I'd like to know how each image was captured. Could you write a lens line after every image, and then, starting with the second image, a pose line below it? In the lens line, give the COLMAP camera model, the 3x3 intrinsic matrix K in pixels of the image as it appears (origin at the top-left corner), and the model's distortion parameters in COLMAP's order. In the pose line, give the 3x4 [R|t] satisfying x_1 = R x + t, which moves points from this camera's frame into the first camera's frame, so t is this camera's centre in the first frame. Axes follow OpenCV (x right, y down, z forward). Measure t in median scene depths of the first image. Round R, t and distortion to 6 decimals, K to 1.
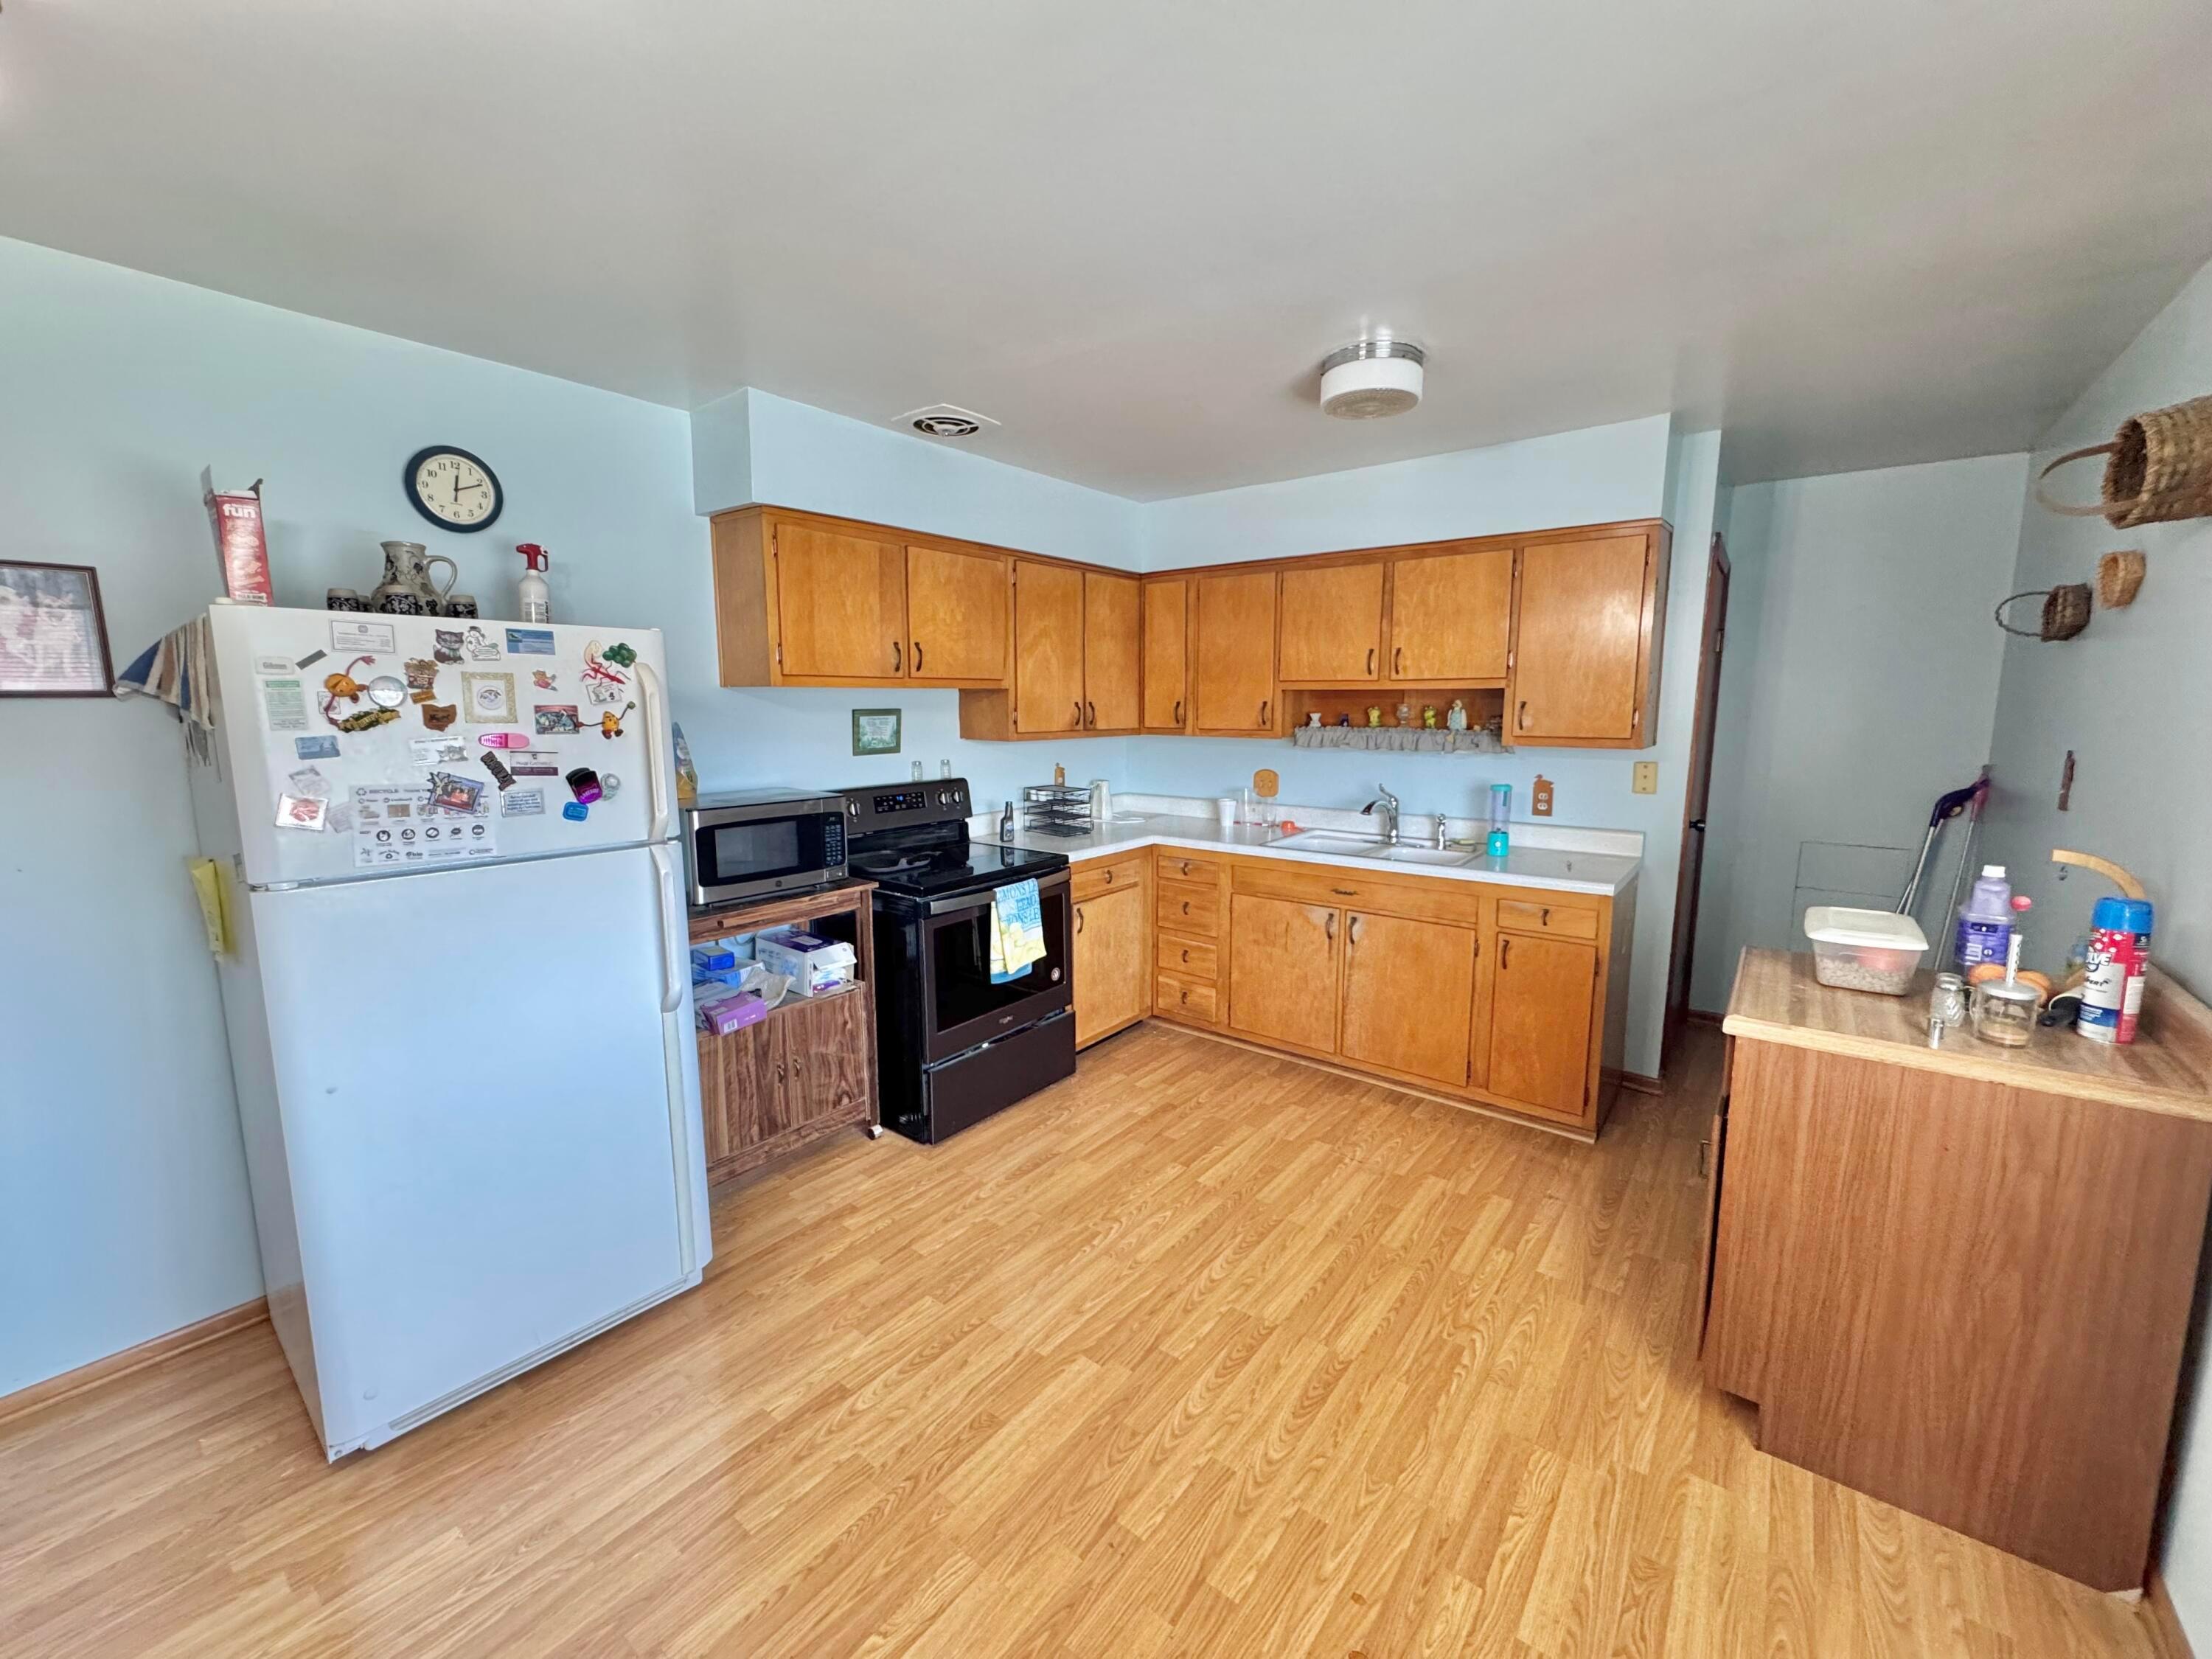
lens RADIAL K [[885.7, 0, 1100.9], [0, 885.7, 832.2], [0, 0, 1]] dist [-0.001320, 0.000789]
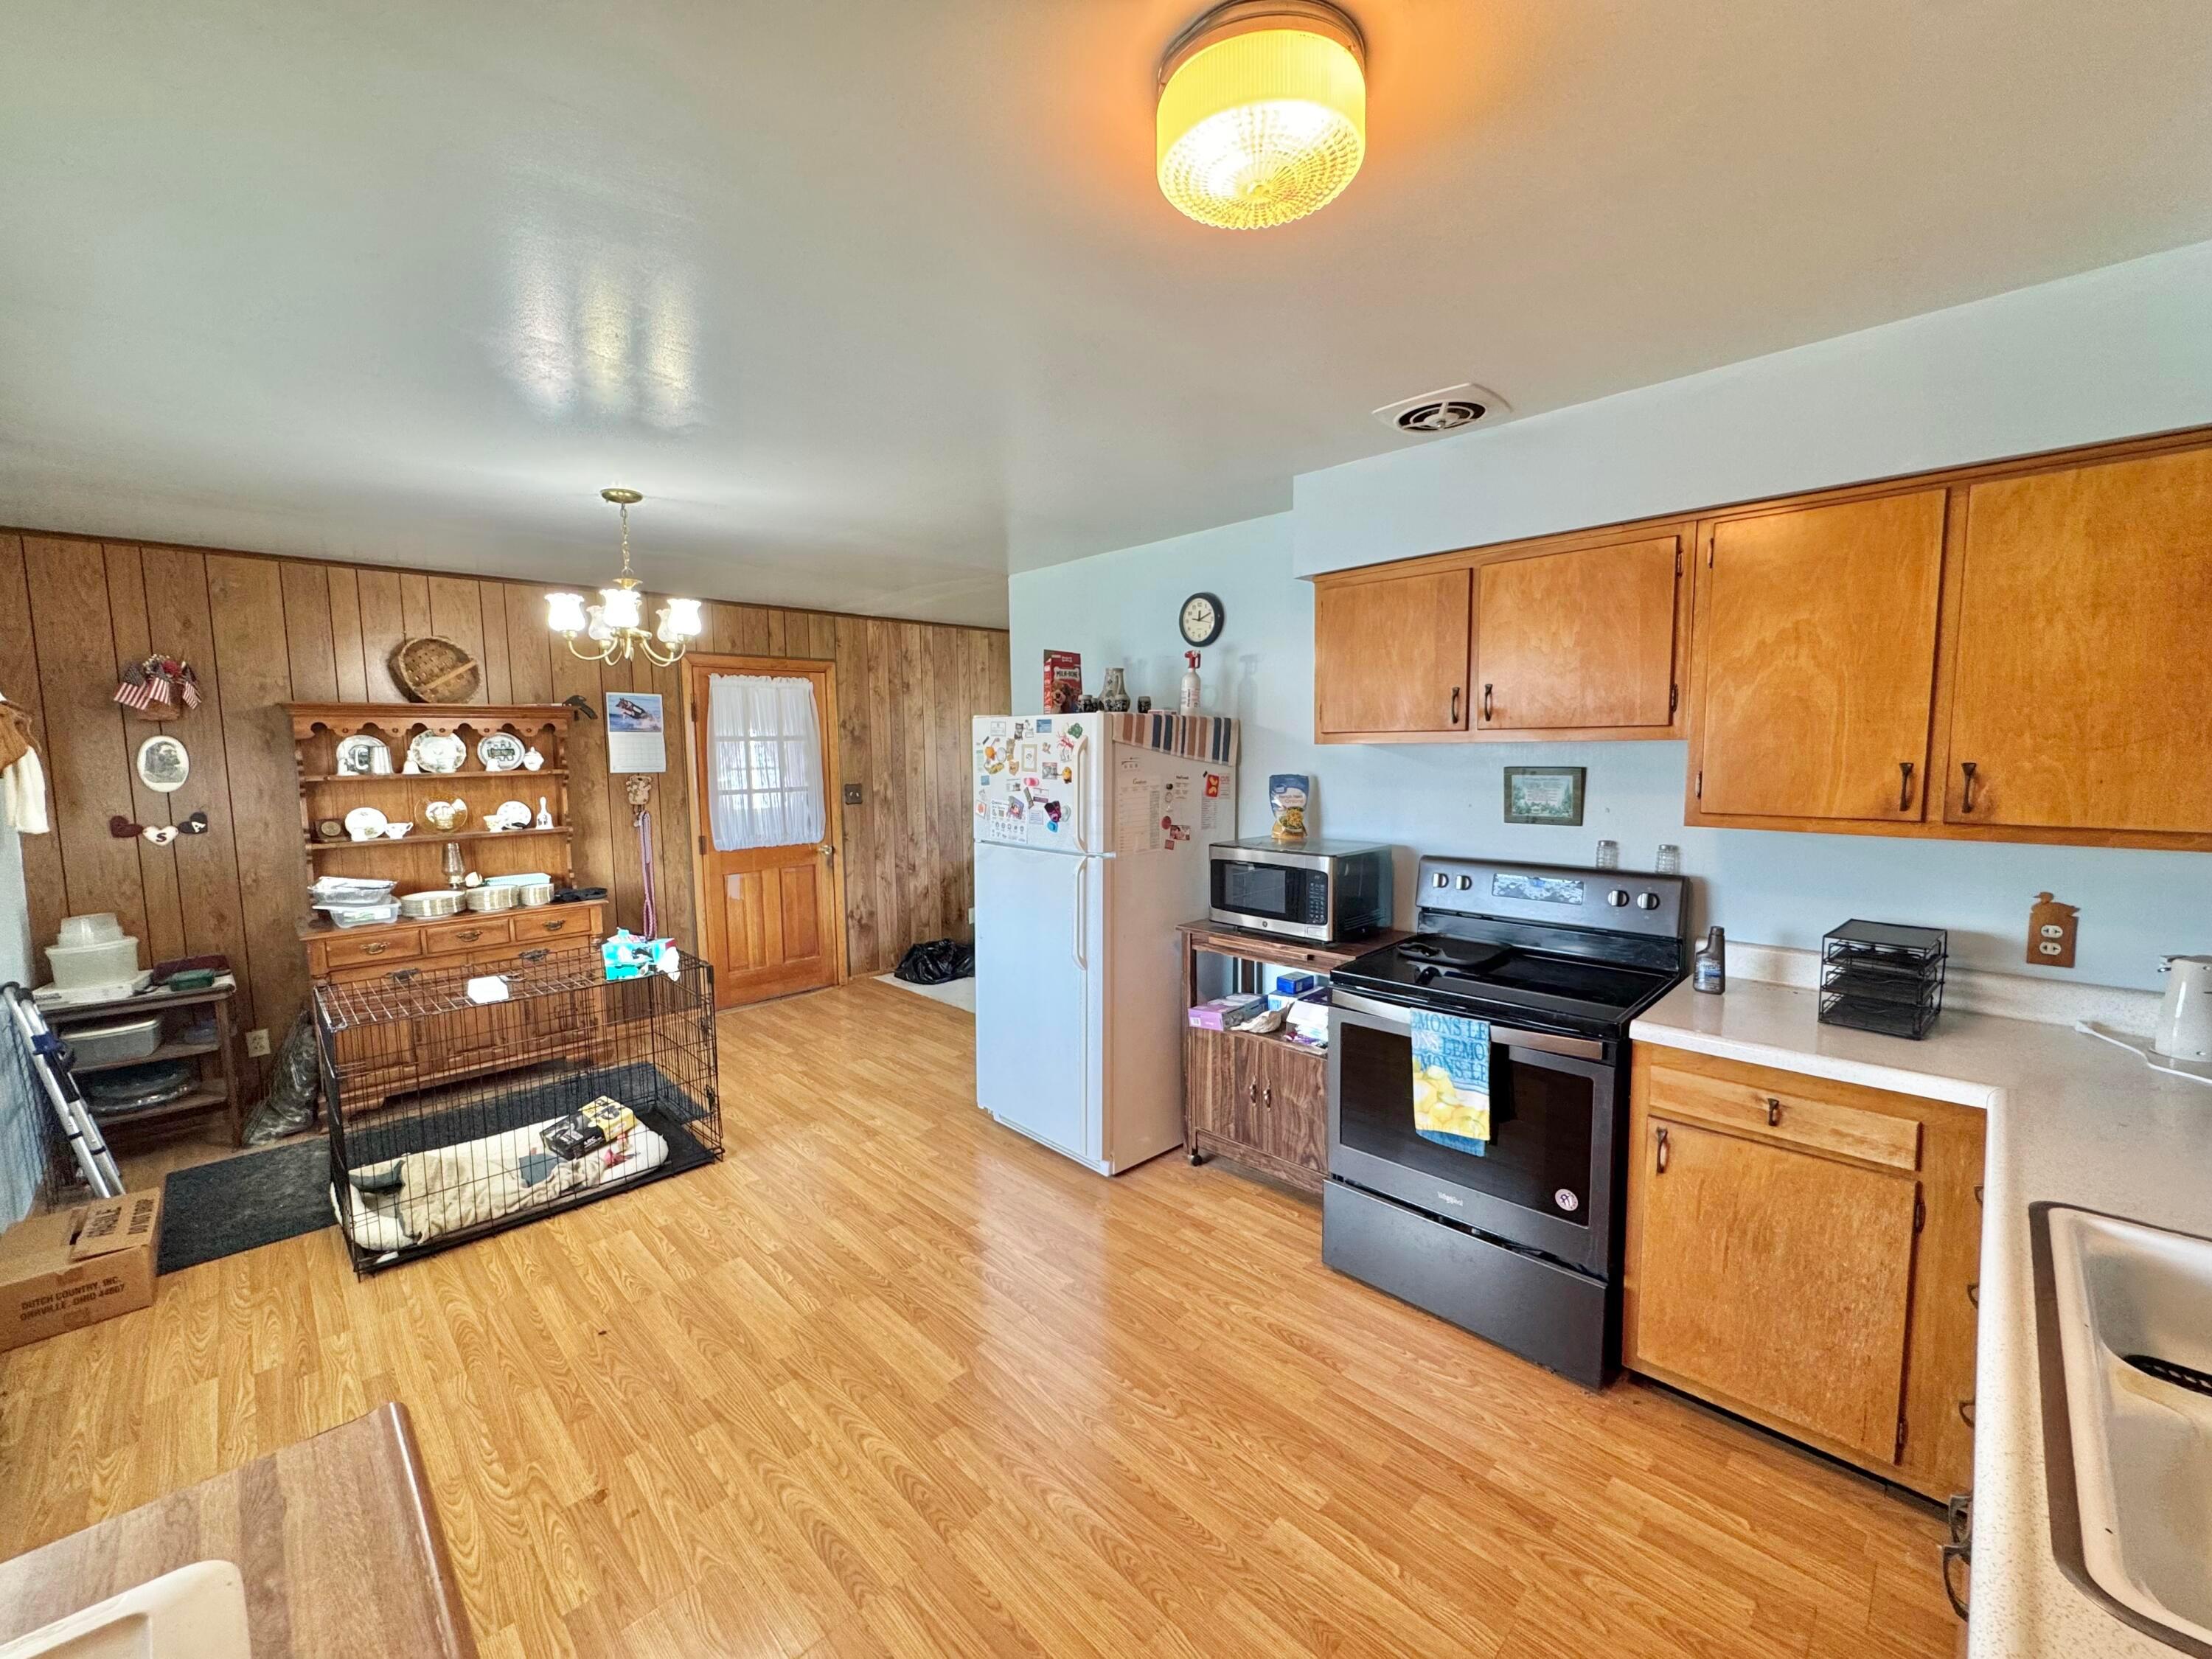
lens RADIAL K [[885.7, 0, 1105.4], [0, 885.7, 831.9], [0, 0, 1]] dist [-0.001320, 0.000789]
pose [[-0.122849, 0.100164, -0.987358, 0.872574], [-0.133285, 0.984215, 0.116429, -0.185370], [0.983434, 0.145904, -0.107559, 1.082065]]
